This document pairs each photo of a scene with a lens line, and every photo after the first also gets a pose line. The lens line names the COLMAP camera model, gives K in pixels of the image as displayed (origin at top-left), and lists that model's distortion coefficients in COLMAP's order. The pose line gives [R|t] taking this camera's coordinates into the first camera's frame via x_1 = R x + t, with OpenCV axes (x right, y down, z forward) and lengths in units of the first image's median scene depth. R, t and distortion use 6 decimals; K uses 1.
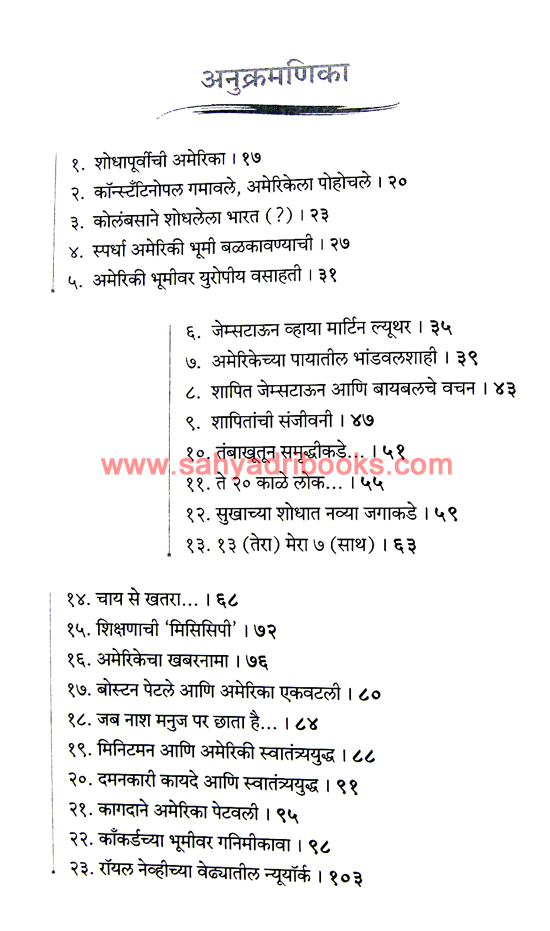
lens RADIAL K [[986.6, 0, 274.1], [0, 986.6, 466.2], [0, 0, 1]] dist [-0.003121, 0.000000]
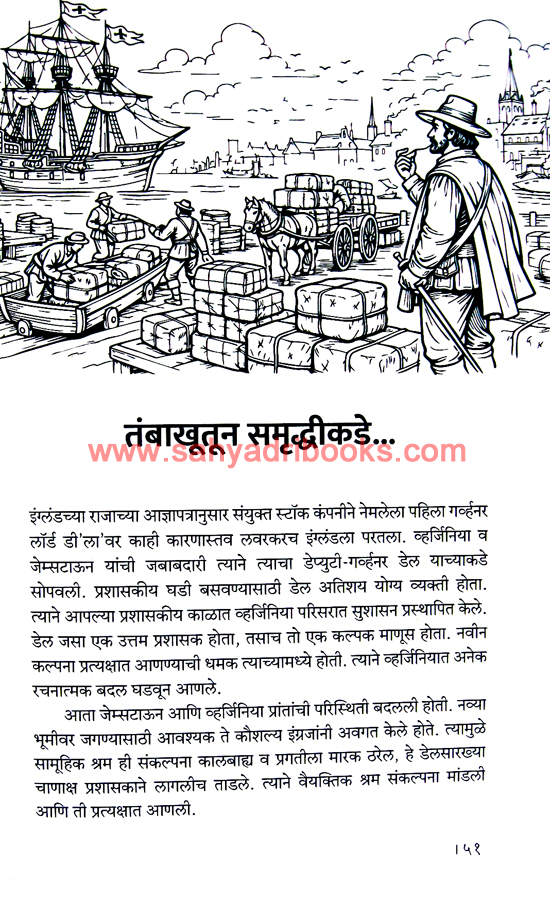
lens RADIAL K [[996.5, 0, 275.8], [0, 996.5, 451.7], [0, 0, 1]] dist [0.005414, 0.000000]
pose [[0.999985, 0.001515, -0.005302, 0.024181], [-0.001517, 0.999999, -0.000306, -0.005103], [0.005302, 0.000314, 0.999986, 0.460322]]
